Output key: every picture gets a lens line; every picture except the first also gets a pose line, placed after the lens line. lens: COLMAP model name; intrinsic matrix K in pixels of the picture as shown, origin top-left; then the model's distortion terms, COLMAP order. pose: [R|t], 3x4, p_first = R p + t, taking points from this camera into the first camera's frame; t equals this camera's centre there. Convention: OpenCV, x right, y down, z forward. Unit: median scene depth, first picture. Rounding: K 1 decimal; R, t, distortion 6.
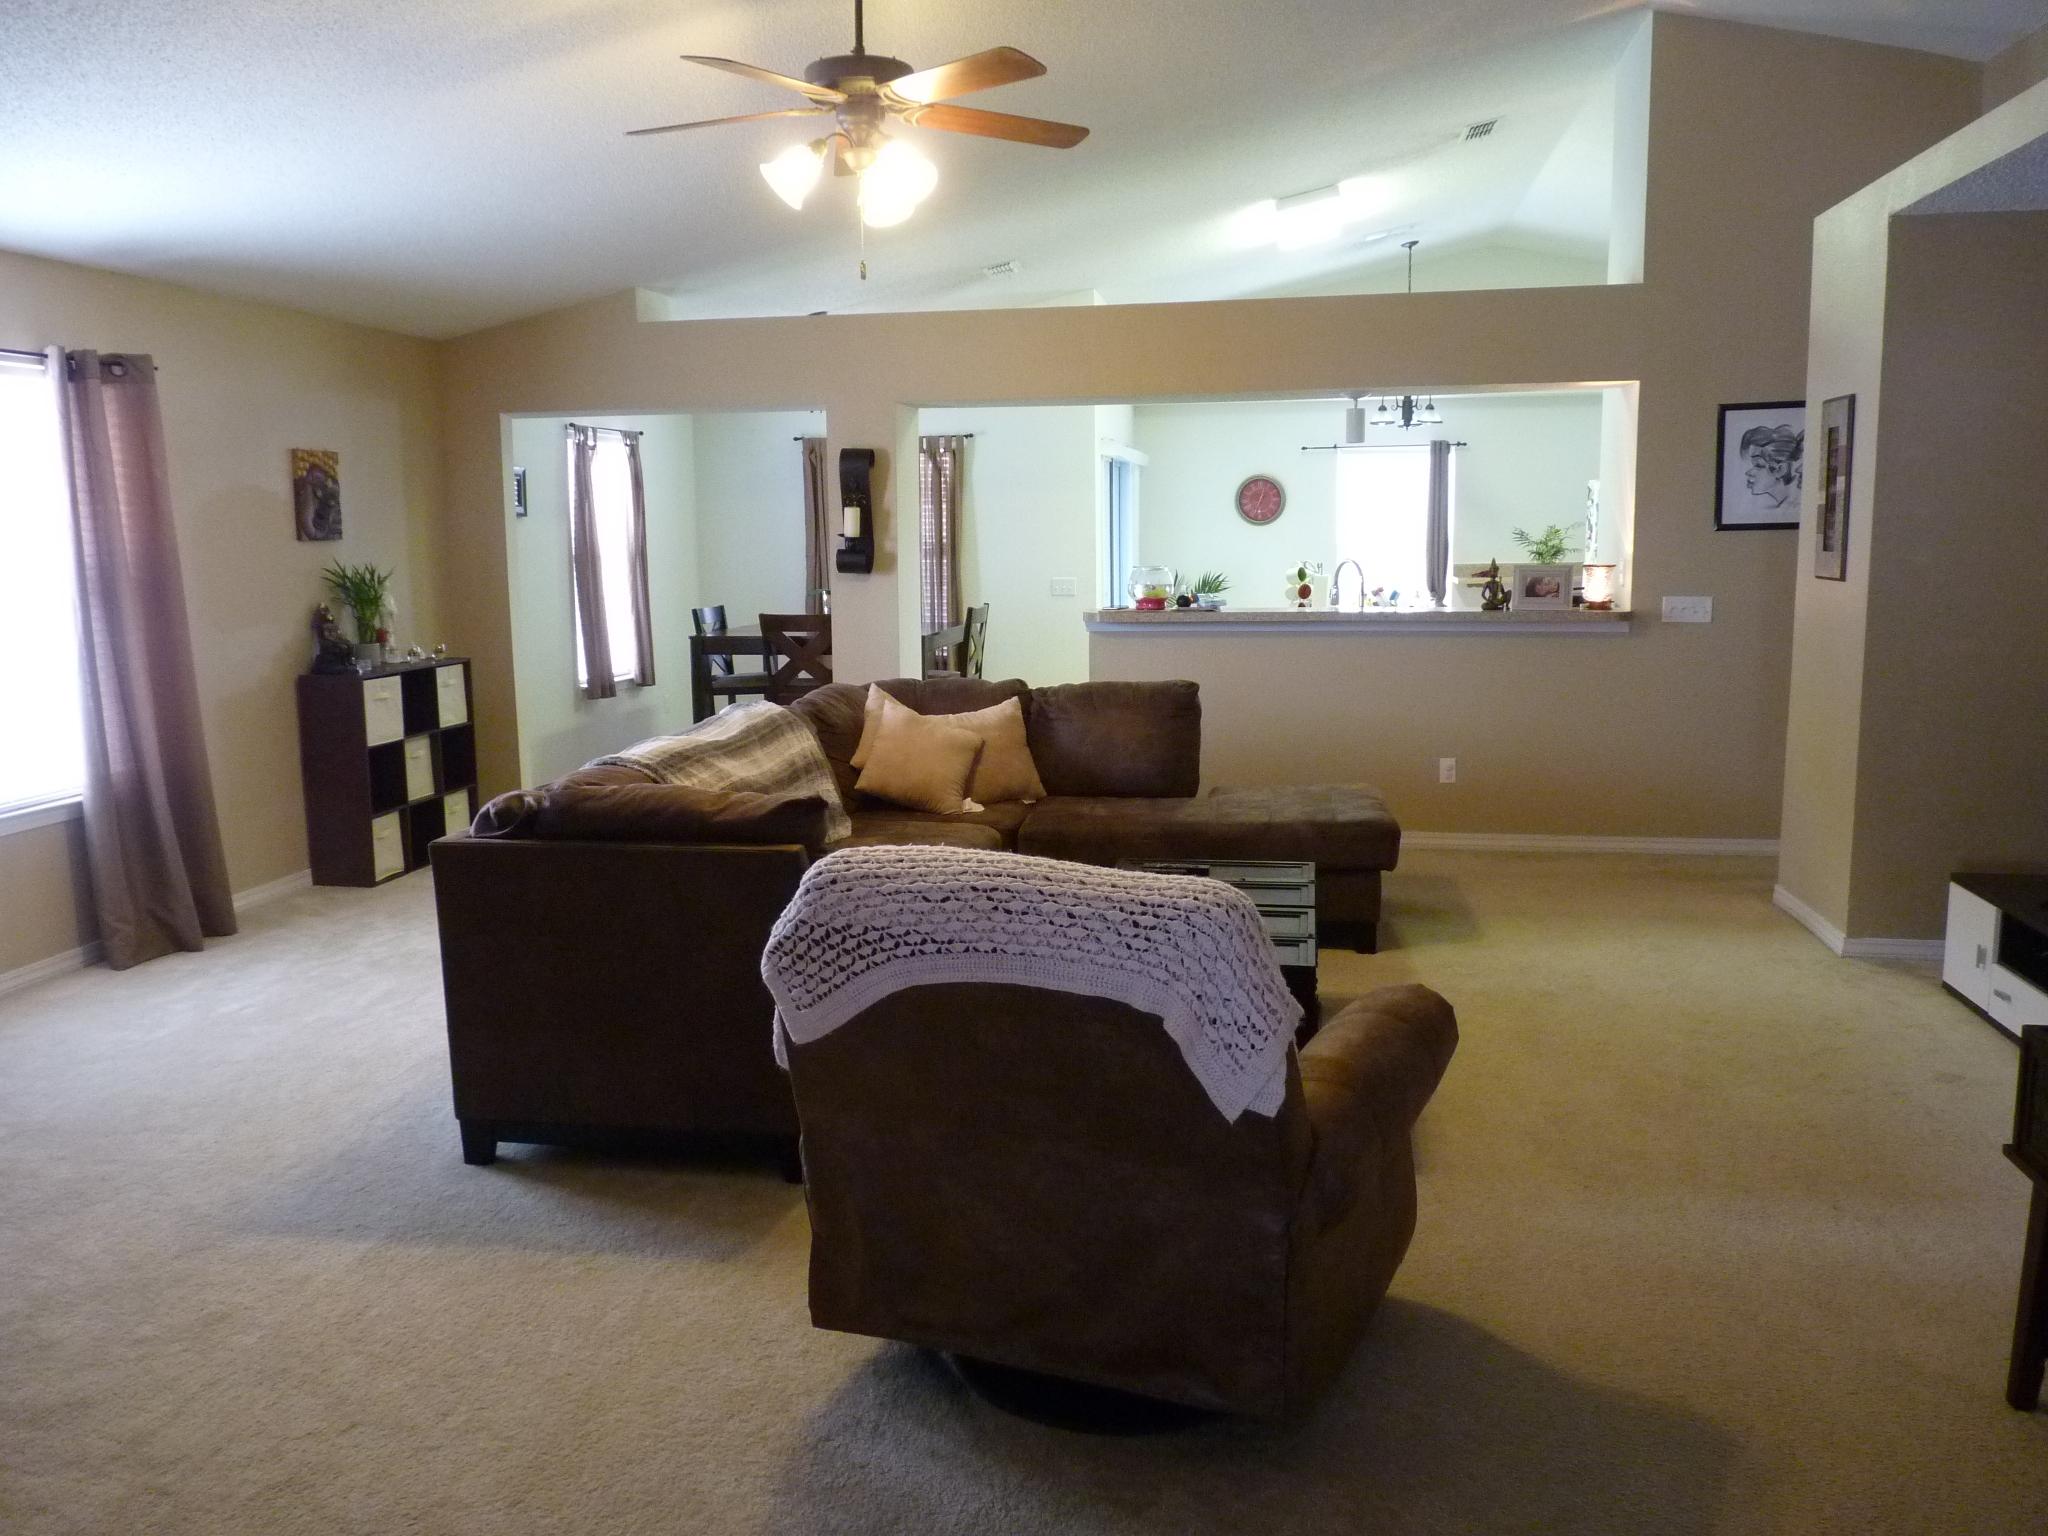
lens RADIAL K [[1645.9, 0, 1023.0], [0, 1645.9, 764.4], [0, 0, 1]] dist [-0.023313, 0.015211]
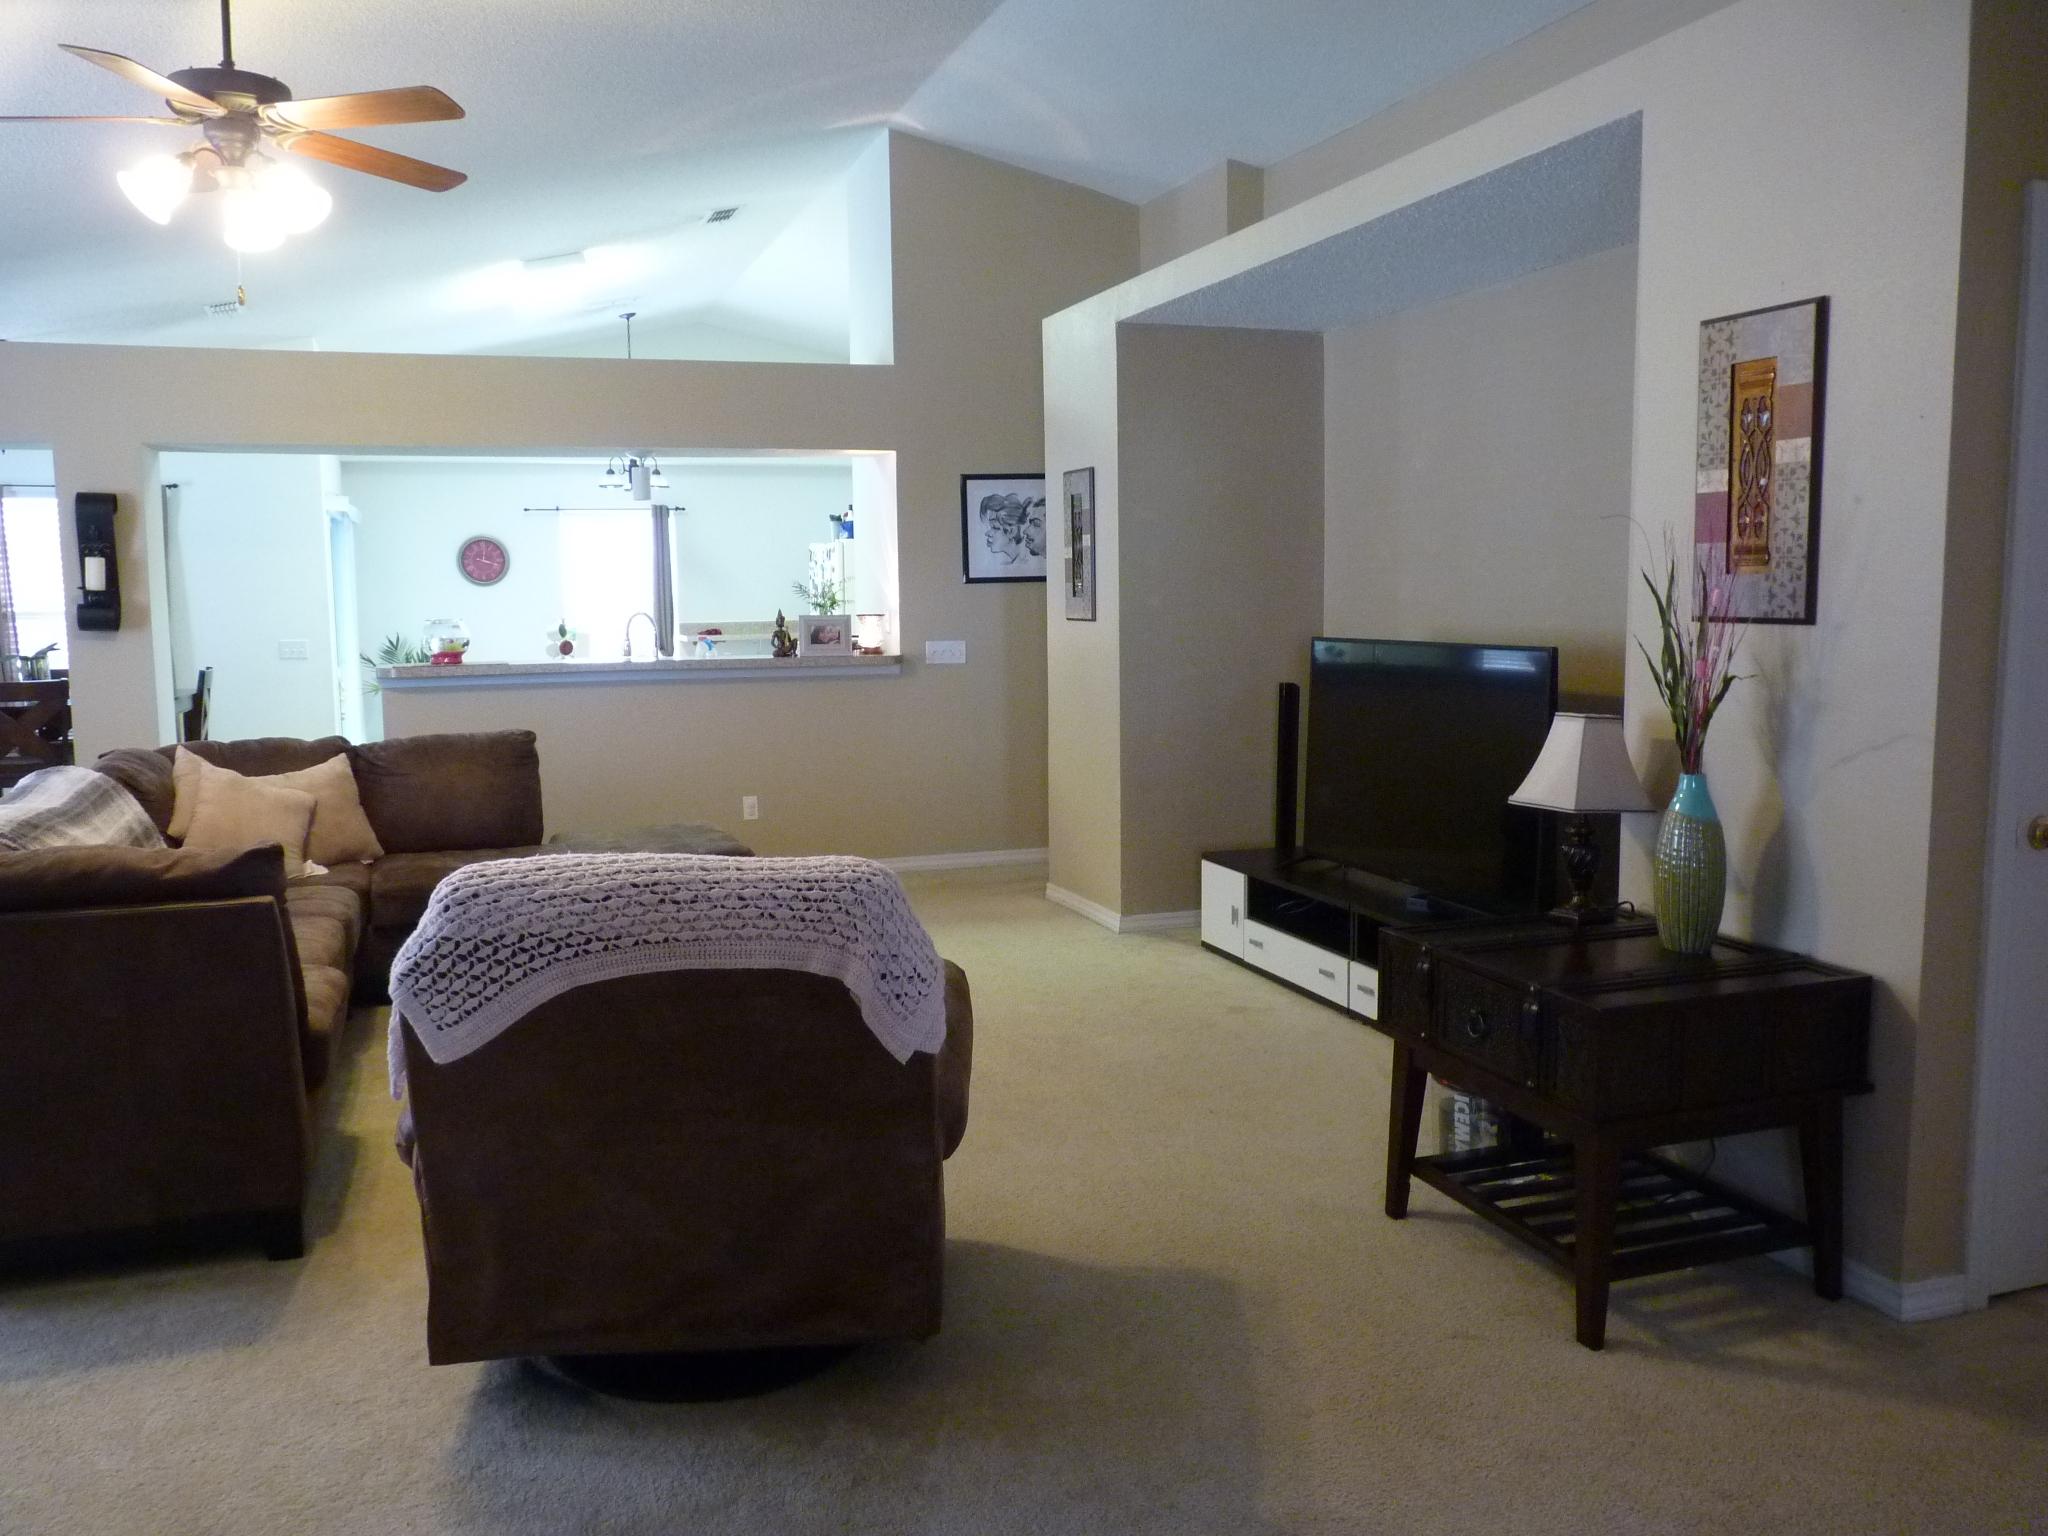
lens RADIAL K [[1645.9, 0, 1017.2], [0, 1645.9, 766.5], [0, 0, 1]] dist [-0.023313, 0.015211]
pose [[0.870058, -0.050940, 0.490310, -0.155973], [0.071561, 0.997162, -0.023386, 0.019781], [-0.487727, 0.055434, 0.871234, -0.019150]]
